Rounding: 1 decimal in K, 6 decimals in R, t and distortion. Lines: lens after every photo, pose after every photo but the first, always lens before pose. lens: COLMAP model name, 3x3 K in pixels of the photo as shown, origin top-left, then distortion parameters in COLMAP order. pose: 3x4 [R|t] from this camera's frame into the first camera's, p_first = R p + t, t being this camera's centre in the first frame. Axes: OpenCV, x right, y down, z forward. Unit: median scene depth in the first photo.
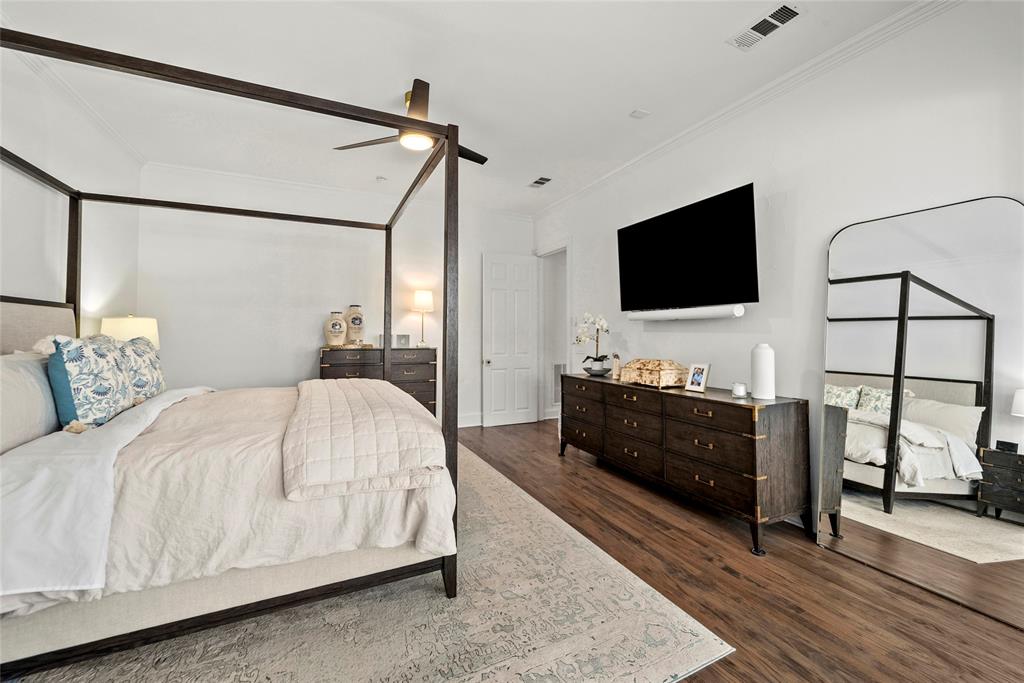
lens RADIAL K [[408.1, 0, 512.7], [0, 408.1, 324.8], [0, 0, 1]] dist [-0.001402, -0.000073]
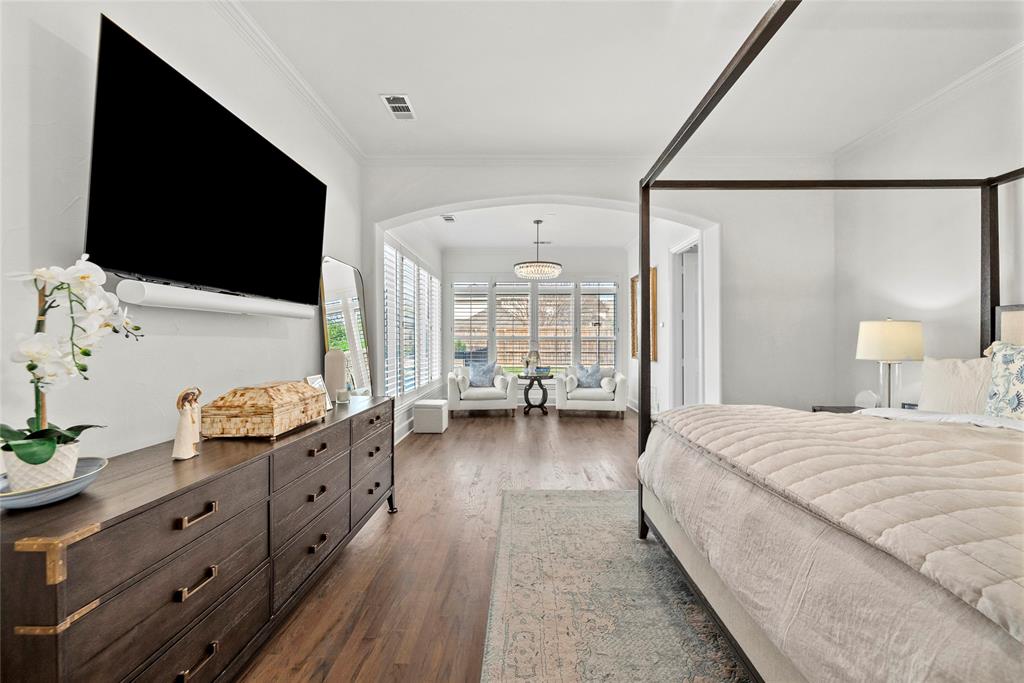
lens RADIAL K [[405.2, 0, 514.1], [0, 405.2, 340.7], [0, 0, 1]] dist [-0.001466, 0.000153]
pose [[-0.891771, -0.002738, 0.452478, -0.301027], [-0.011213, 0.999808, -0.016050, 0.042274], [-0.452347, -0.019386, -0.891631, 1.923267]]
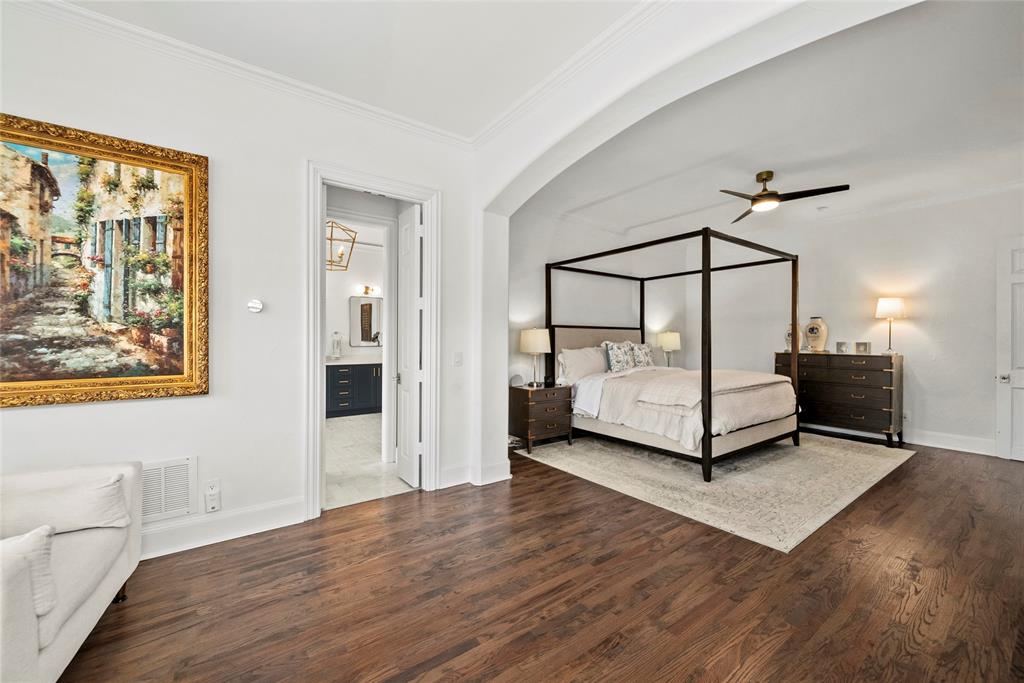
lens RADIAL K [[405.2, 0, 514.1], [0, 405.2, 340.7], [0, 0, 1]] dist [-0.001466, 0.000153]
pose [[0.187115, 0.000184, -0.982338, 1.219066], [0.019949, 0.999793, 0.003987, -0.003151], [0.982136, -0.020342, 0.187072, -0.163505]]
